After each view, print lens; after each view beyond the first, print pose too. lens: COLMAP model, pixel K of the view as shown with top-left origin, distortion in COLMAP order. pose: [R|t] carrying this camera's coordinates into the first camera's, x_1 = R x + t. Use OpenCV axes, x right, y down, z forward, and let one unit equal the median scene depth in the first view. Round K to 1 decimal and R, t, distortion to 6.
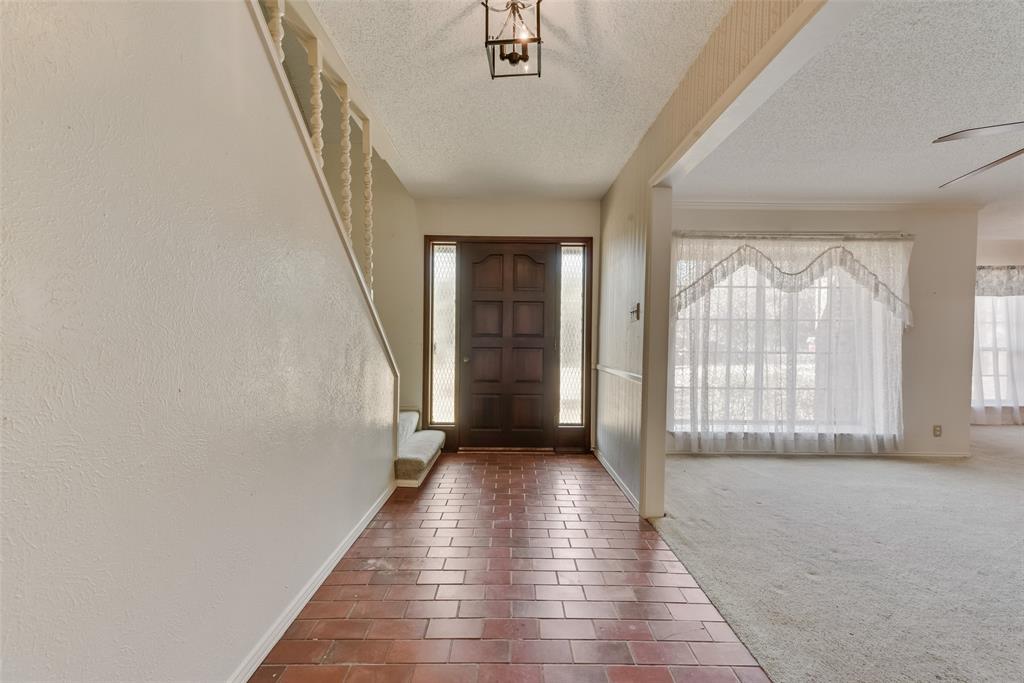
lens RADIAL K [[386.4, 0, 518.9], [0, 386.4, 346.8], [0, 0, 1]] dist [0.000249, -0.000379]
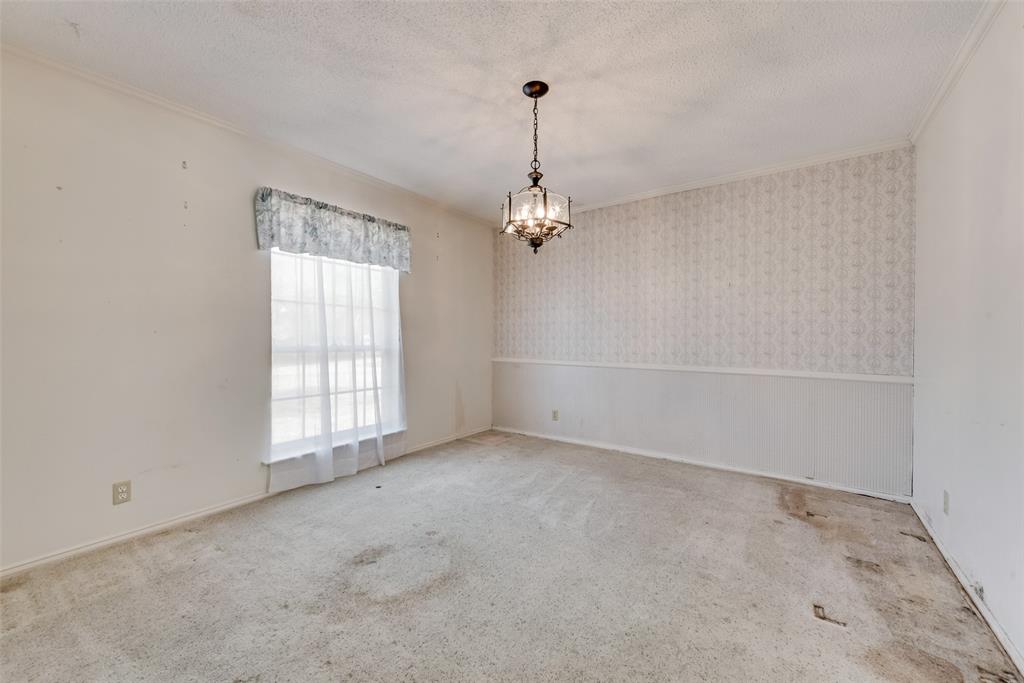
lens RADIAL K [[386.4, 0, 510.4], [0, 386.4, 337.4], [0, 0, 1]] dist [0.000249, -0.000379]
pose [[0.596109, 0.004198, 0.802892, 1.182120], [0.009237, 0.999884, -0.012086, -0.002215], [-0.802850, 0.014621, 0.596002, 0.574844]]
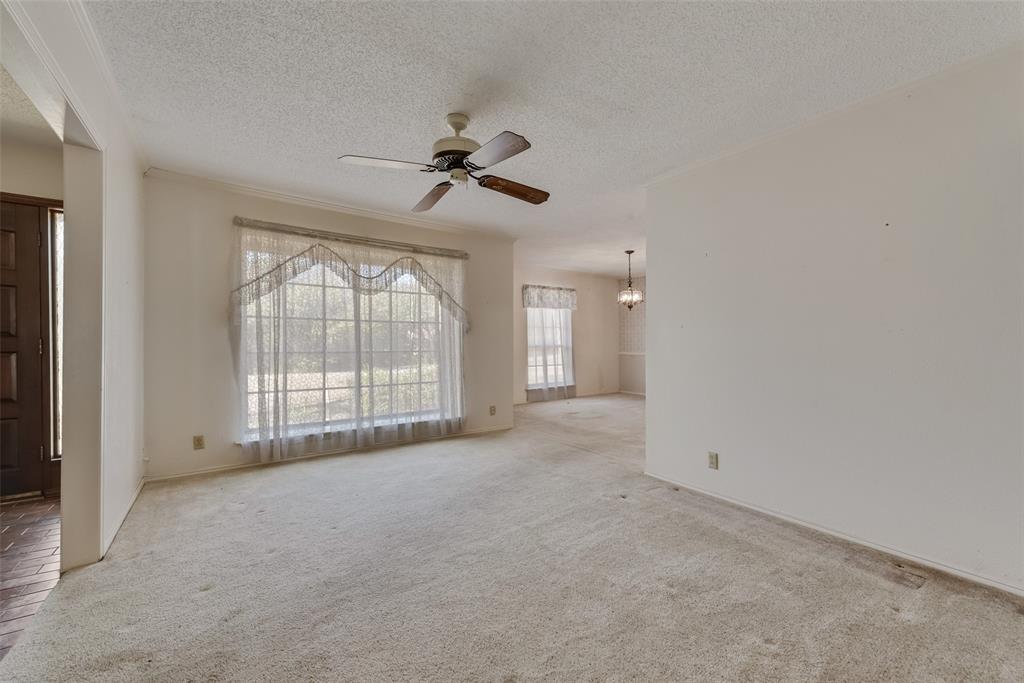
lens RADIAL K [[386.4, 0, 519.8], [0, 386.4, 343.1], [0, 0, 1]] dist [0.000249, -0.000379]
pose [[0.818773, -0.006701, 0.574078, 0.432832], [0.013703, 0.999875, -0.007872, 0.005399], [-0.573954, 0.014312, 0.818762, -0.105145]]
